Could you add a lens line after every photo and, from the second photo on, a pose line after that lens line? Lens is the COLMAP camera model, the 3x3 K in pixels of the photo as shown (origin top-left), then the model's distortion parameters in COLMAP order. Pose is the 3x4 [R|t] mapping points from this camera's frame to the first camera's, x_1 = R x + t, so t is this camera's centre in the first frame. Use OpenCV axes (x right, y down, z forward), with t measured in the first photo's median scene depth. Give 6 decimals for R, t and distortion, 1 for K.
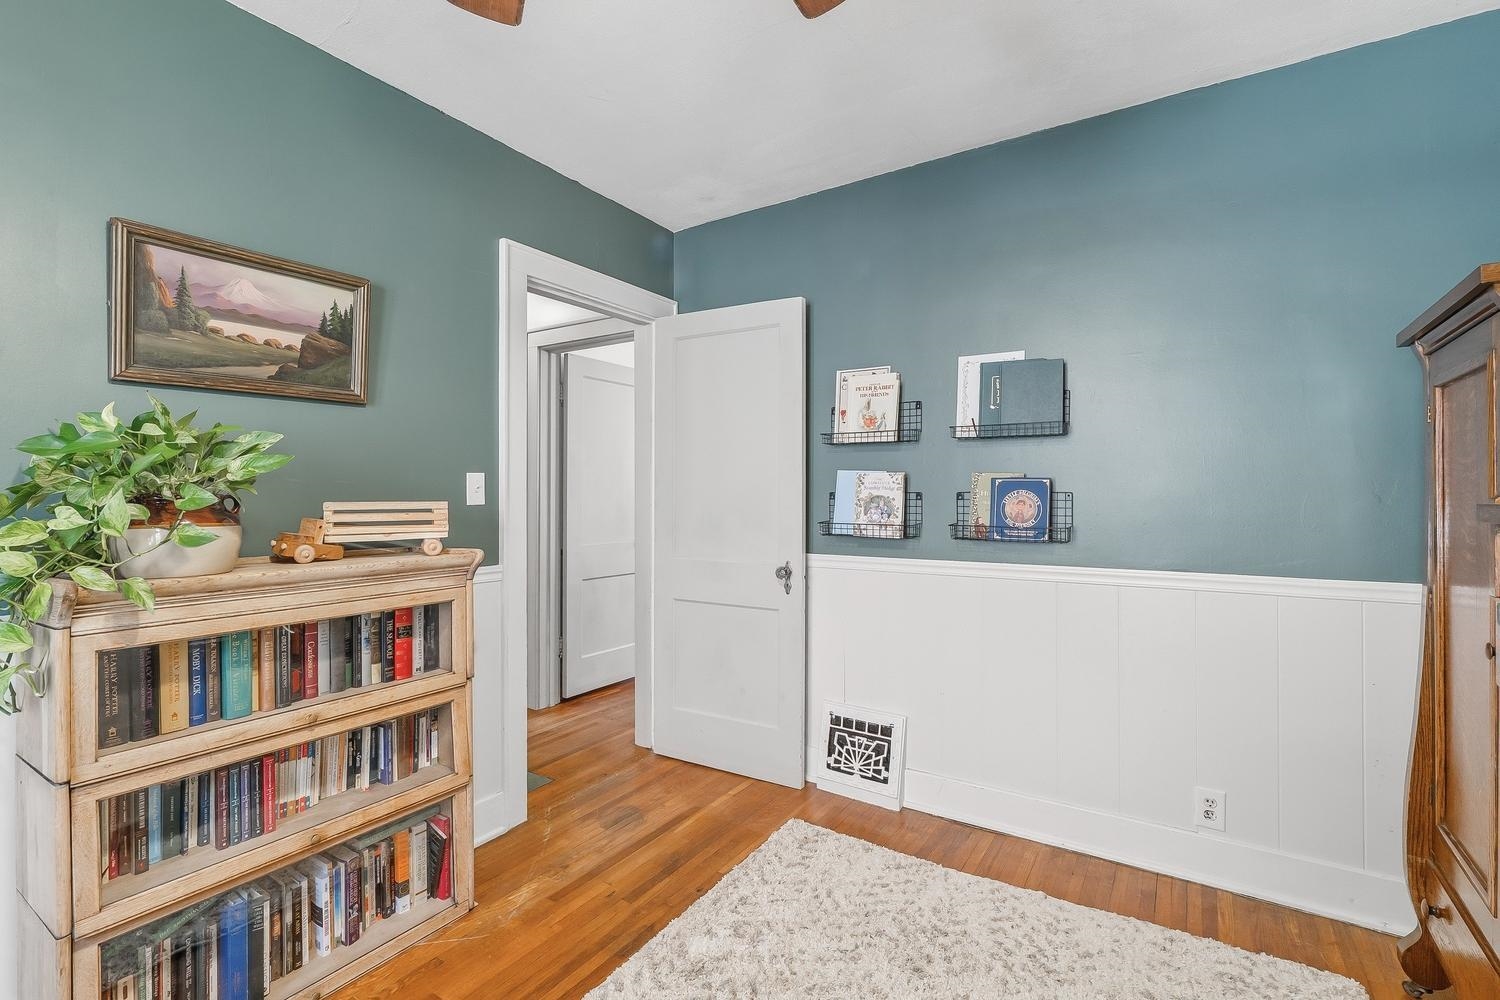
lens RADIAL K [[685.0, 0, 775.3], [0, 685.0, 491.3], [0, 0, 1]] dist [-0.000158, 0.000469]
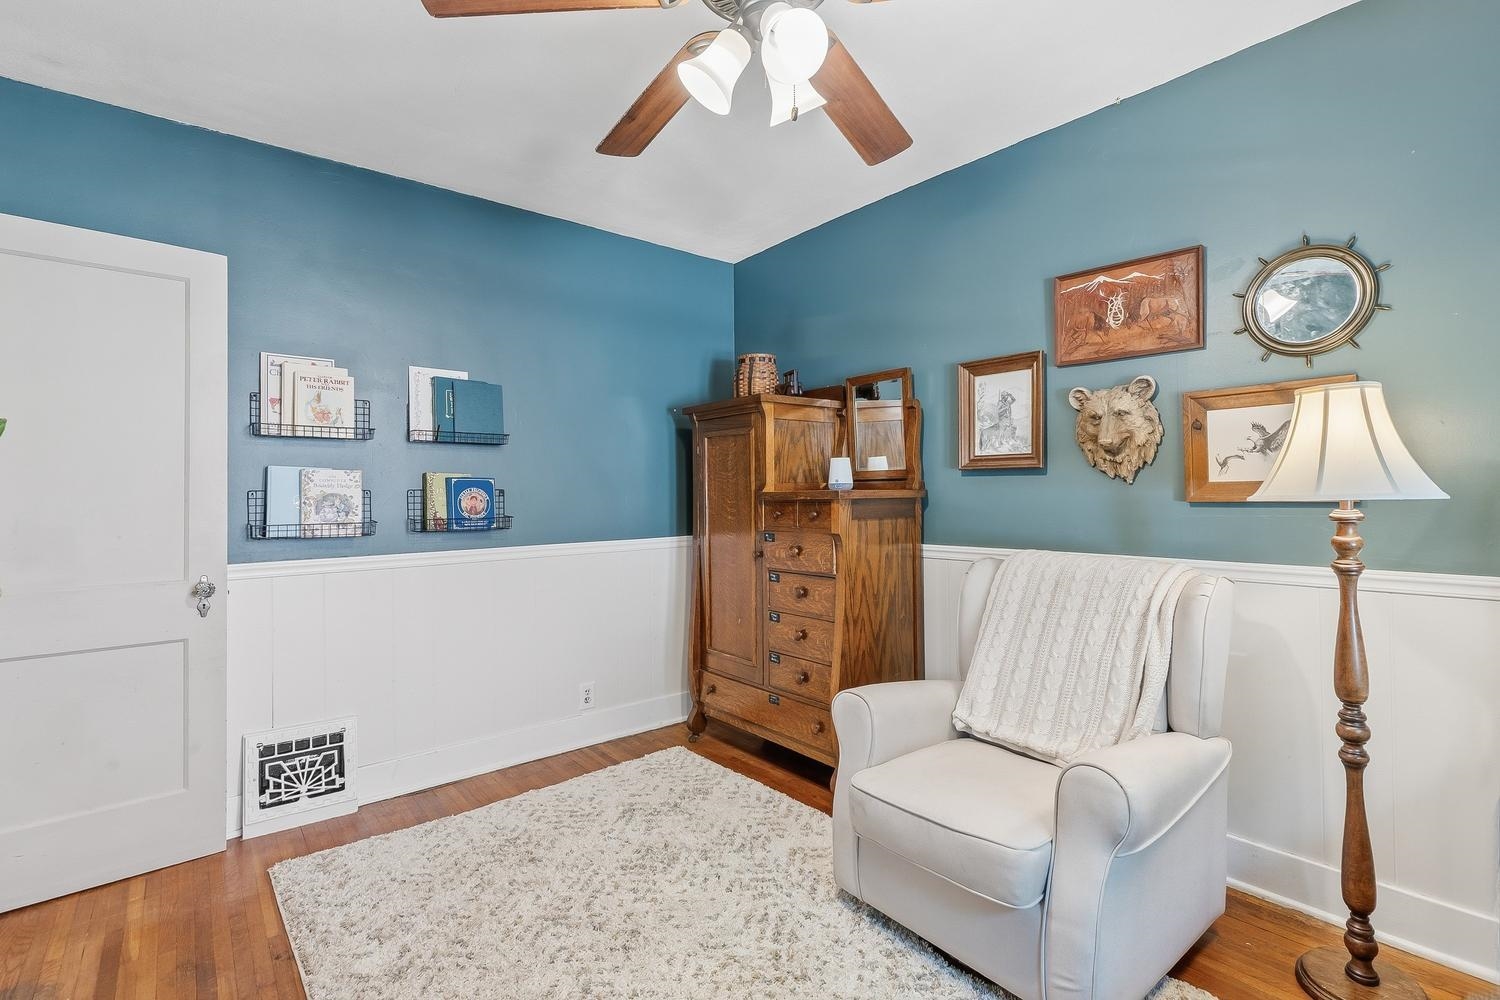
lens RADIAL K [[685.0, 0, 775.3], [0, 685.0, 491.3], [0, 0, 1]] dist [-0.000158, 0.000469]
pose [[0.283150, 0.001509, 0.959074, -0.600503], [0.011936, 0.999916, -0.005097, 0.015544], [-0.959001, 0.012890, 0.283108, 0.131765]]
